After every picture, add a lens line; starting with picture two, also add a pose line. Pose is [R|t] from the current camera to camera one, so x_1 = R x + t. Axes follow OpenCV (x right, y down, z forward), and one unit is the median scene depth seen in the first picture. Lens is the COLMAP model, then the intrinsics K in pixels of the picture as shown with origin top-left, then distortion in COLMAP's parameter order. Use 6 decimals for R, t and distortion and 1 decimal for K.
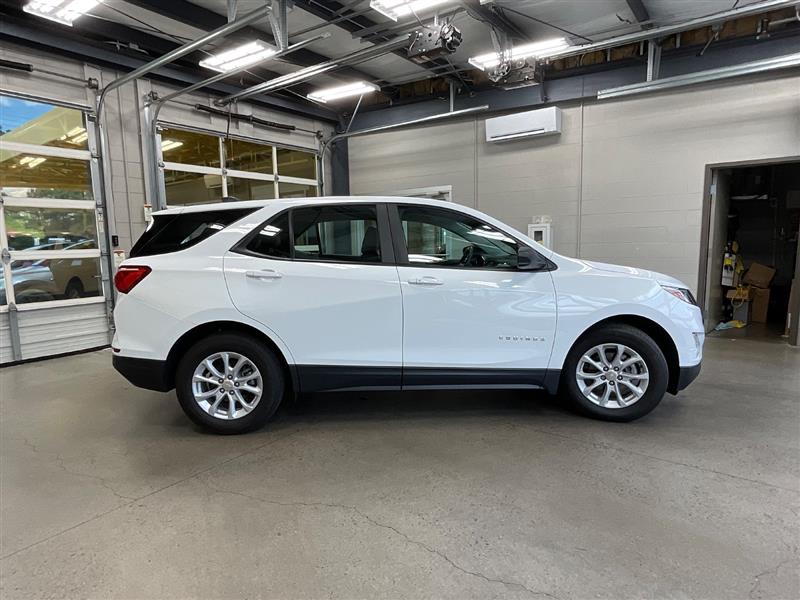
lens RADIAL K [[476.5, 0, 400.0], [0, 476.5, 300.0], [0, 0, 1]] dist [-0.000686, -0.001679]
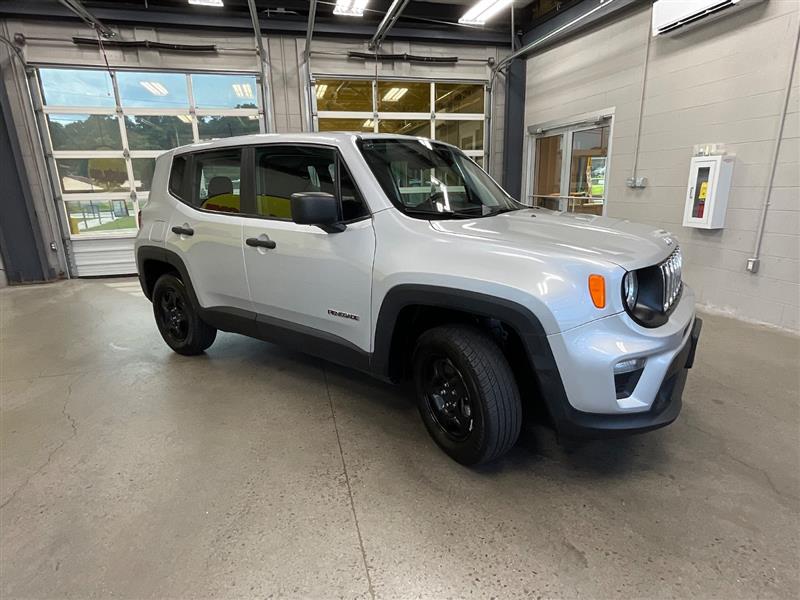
lens RADIAL K [[444.5, 0, 400.0], [0, 444.5, 300.0], [0, 0, 1]] dist [-0.001375, 0.001155]
pose [[0.779372, 0.164129, -0.604683, 0.408395], [-0.072732, 0.982256, 0.172869, -0.043305], [0.622326, -0.090749, 0.777480, 0.256340]]
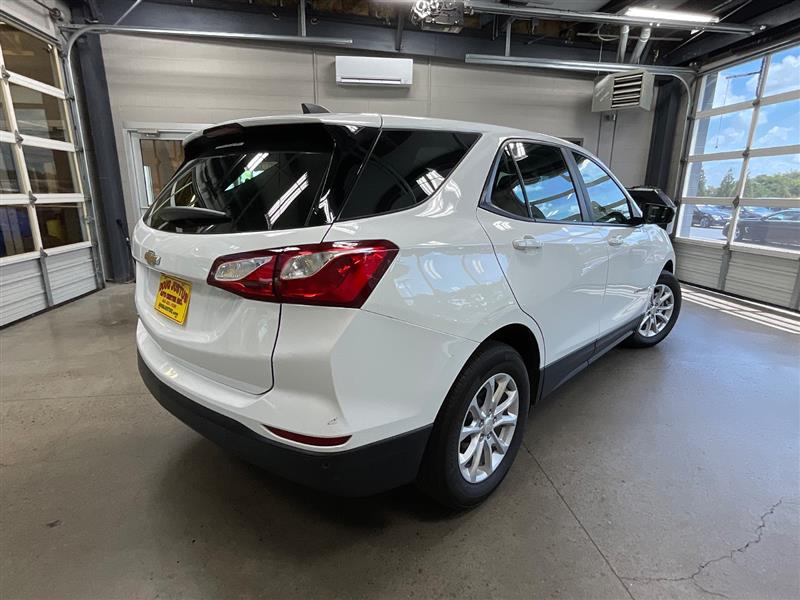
lens RADIAL K [[428.1, 0, 399.7], [0, 428.1, 300.4], [0, 0, 1]] dist [0.000335, -0.000043]
pose [[0.712225, -0.148217, 0.686125, -0.411816], [0.063781, 0.987075, 0.147022, -0.037614], [-0.699047, -0.060951, 0.712473, 0.354290]]
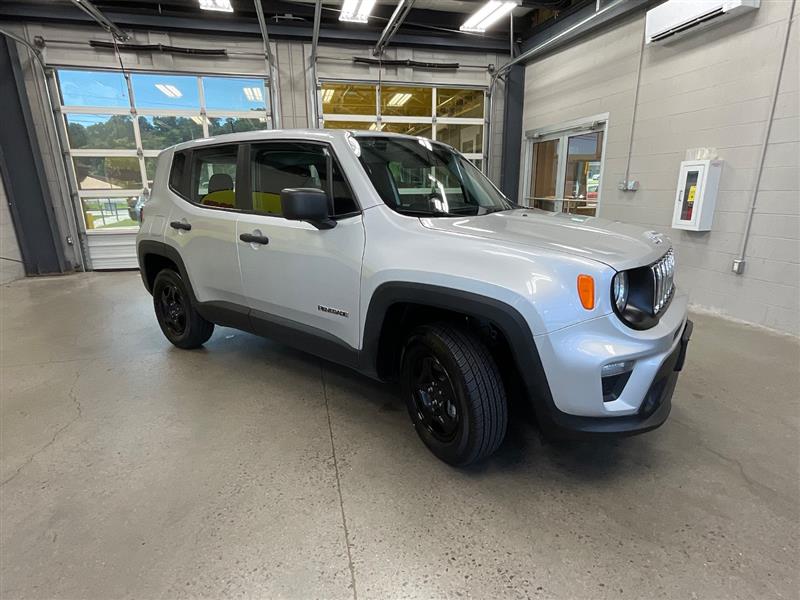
lens RADIAL K [[416.7, 0, 403.4], [0, 416.7, 297.9], [0, 0, 1]] dist [-0.005631, 0.000858]
pose [[0.775423, 0.177932, -0.605854, 0.404074], [-0.084066, 0.980026, 0.180227, -0.042269], [0.625821, -0.088821, 0.774893, 0.280529]]
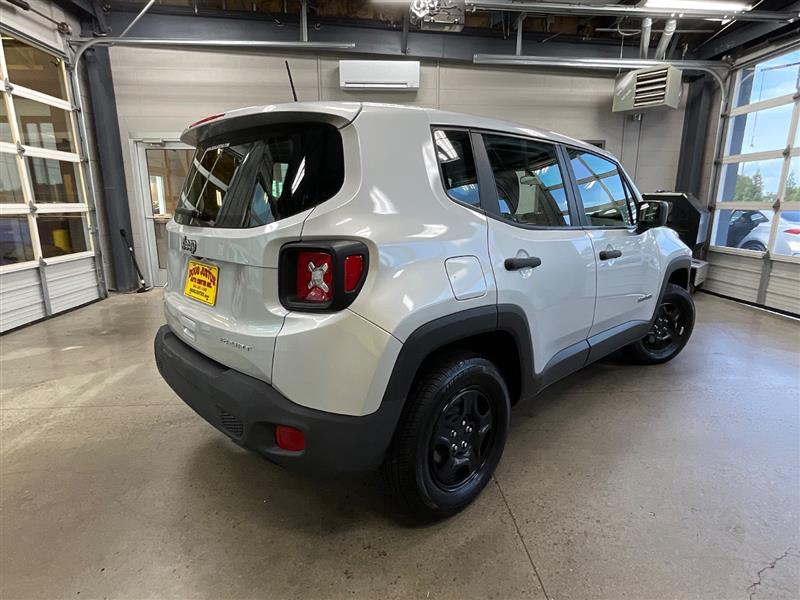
lens RADIAL K [[444.5, 0, 400.0], [0, 444.5, 300.0], [0, 0, 1]] dist [-0.001375, 0.001155]
pose [[0.760489, -0.122043, 0.637778, -0.357042], [0.065468, 0.991585, 0.111681, -0.029123], [-0.646042, -0.043178, 0.762080, 0.326928]]
